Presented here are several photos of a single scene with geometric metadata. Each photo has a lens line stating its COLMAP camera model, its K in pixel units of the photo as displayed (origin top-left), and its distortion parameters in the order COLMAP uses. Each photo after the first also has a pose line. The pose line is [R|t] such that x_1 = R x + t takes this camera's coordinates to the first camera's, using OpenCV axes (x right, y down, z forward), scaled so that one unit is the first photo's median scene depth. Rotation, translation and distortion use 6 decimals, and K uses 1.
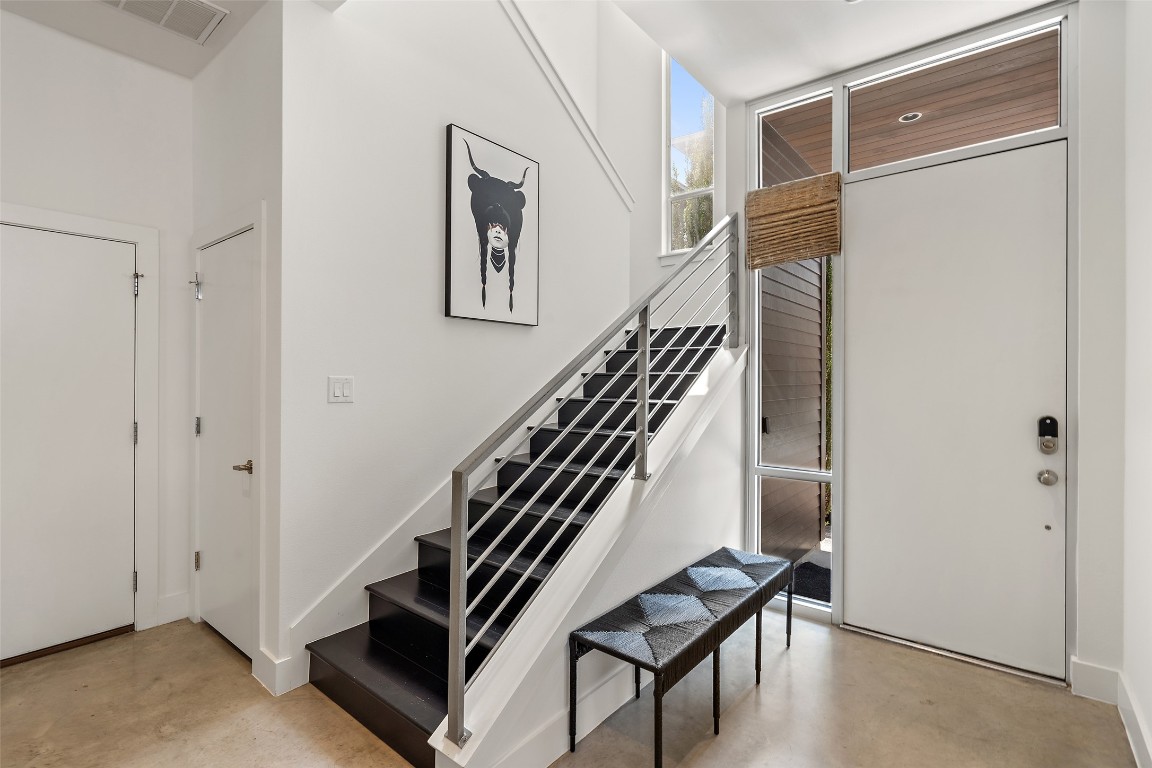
lens RADIAL K [[526.2, 0, 573.4], [0, 526.2, 376.9], [0, 0, 1]] dist [-0.002474, 0.002407]
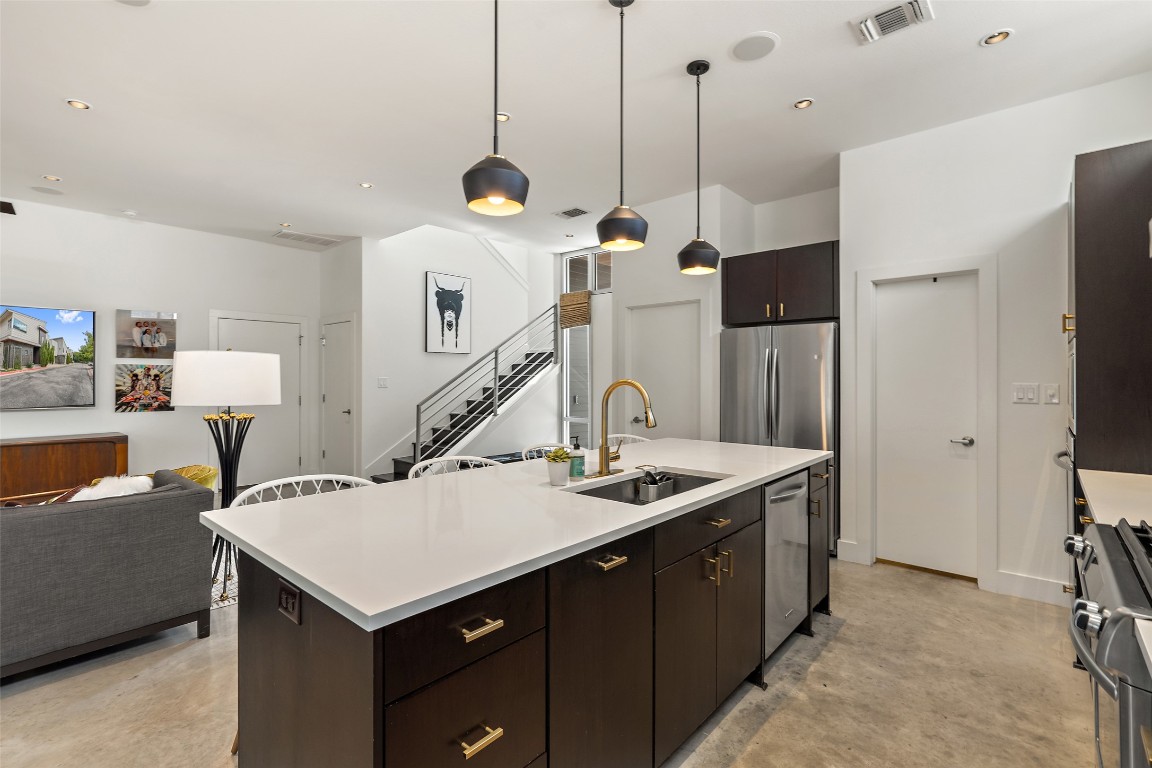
lens RADIAL K [[526.2, 0, 582.2], [0, 526.2, 377.3], [0, 0, 1]] dist [-0.002474, 0.002407]
pose [[0.999237, -0.003846, -0.038867, 0.518155], [0.003825, 0.999992, -0.000621, 0.003899], [0.038869, 0.000472, 0.999244, -1.254265]]
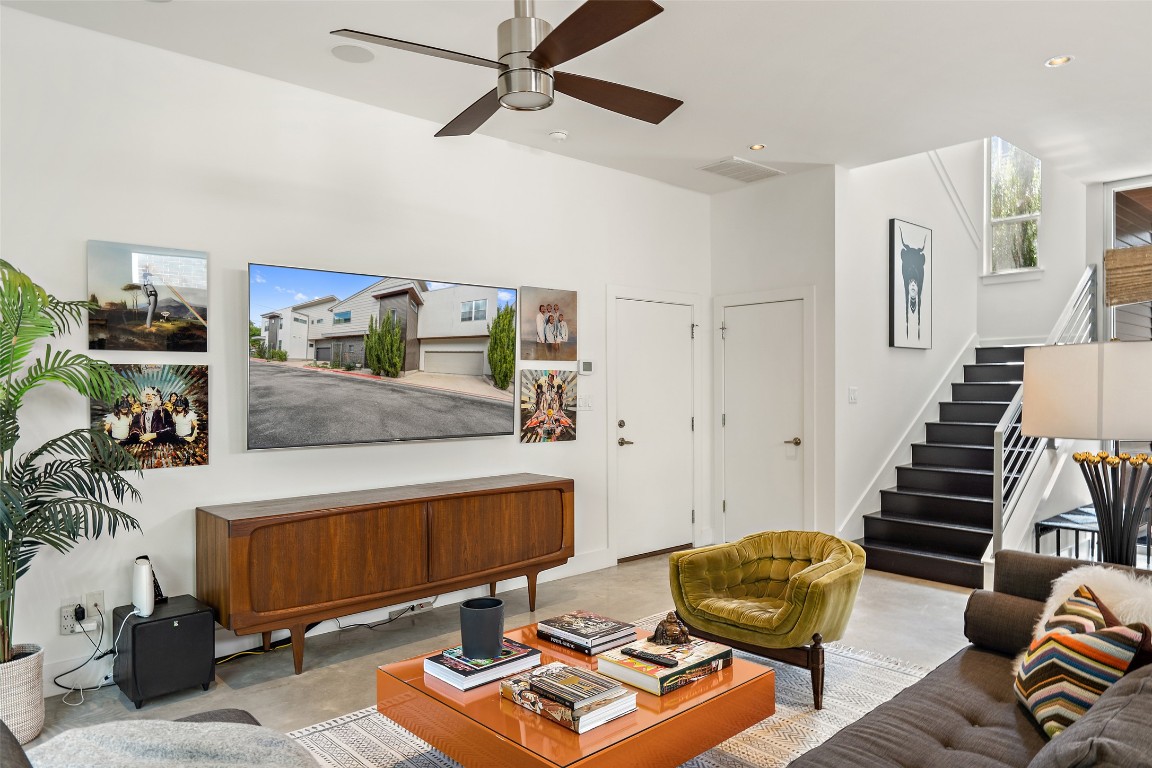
lens RADIAL K [[747.9, 0, 571.2], [0, 747.9, 394.1], [0, 0, 1]] dist [0.006542, 0.002805]
pose [[0.988121, -0.008203, -0.153456, -0.754188], [0.009601, 0.999919, 0.008374, -0.006068], [0.153375, -0.009748, 0.988120, -1.160277]]
